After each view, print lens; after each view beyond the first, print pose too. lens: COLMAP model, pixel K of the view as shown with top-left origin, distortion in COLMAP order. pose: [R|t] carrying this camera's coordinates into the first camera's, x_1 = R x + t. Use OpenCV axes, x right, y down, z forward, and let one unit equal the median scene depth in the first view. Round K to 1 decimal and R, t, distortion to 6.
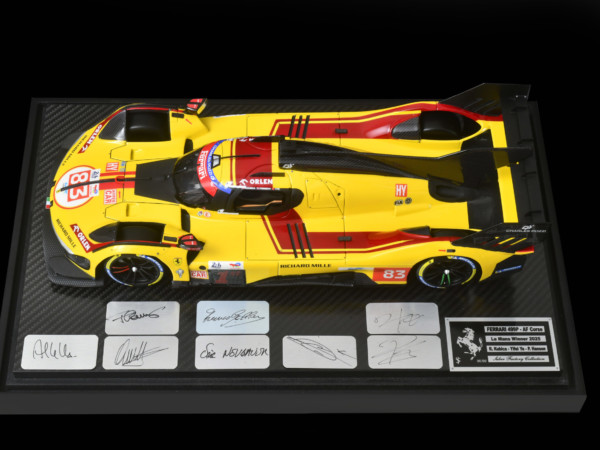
lens RADIAL K [[1203.6, 0, 300.0], [0, 1203.6, 225.0], [0, 0, 1]] dist [0.035230, 0.123589]
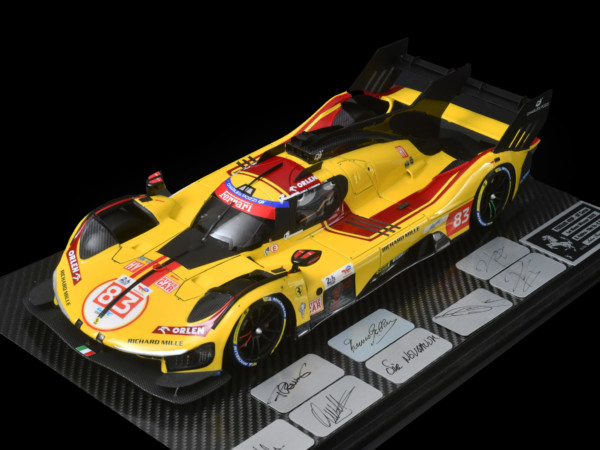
lens RADIAL K [[1271.2, 0, 300.0], [0, 1271.2, 225.0], [0, 0, 1]] dist [0.041130, 0.078810]
pose [[0.686635, -0.371487, 0.624924, -0.602238], [0.590591, 0.786295, -0.181498, 0.146695], [-0.423951, 0.493697, 0.759295, 0.331103]]
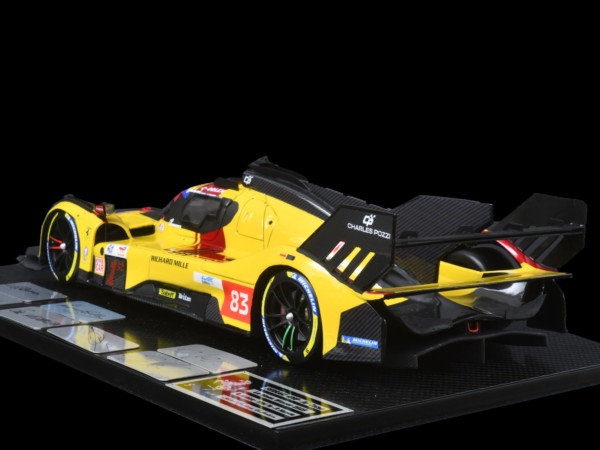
lens RADIAL K [[1359.4, 0, 300.0], [0, 1359.4, 225.0], [0, 0, 1]] dist [0.053558, 0.022492]
pose [[0.600953, 0.102534, -0.792680, 0.706237], [-0.668528, 0.608058, -0.428177, 0.321315], [0.438093, 0.787244, 0.433961, 0.646129]]
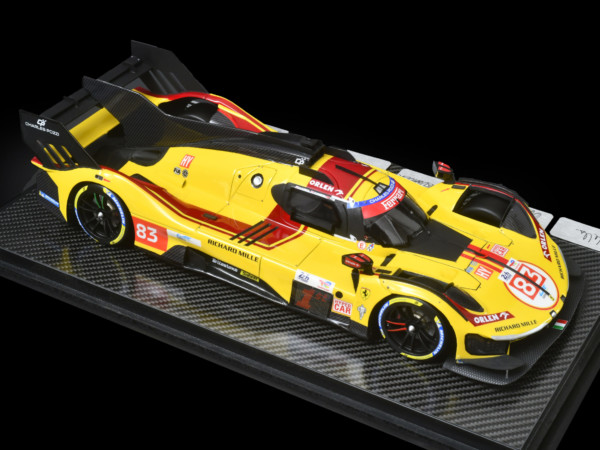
lens RADIAL K [[1203.6, 0, 300.0], [0, 1203.6, 225.0], [0, 0, 1]] dist [0.035230, 0.123589]
pose [[-0.863297, -0.331008, 0.380987, -0.358124], [0.374953, 0.084651, 0.923171, -0.871122], [-0.337828, 0.939823, 0.051033, 1.001268]]
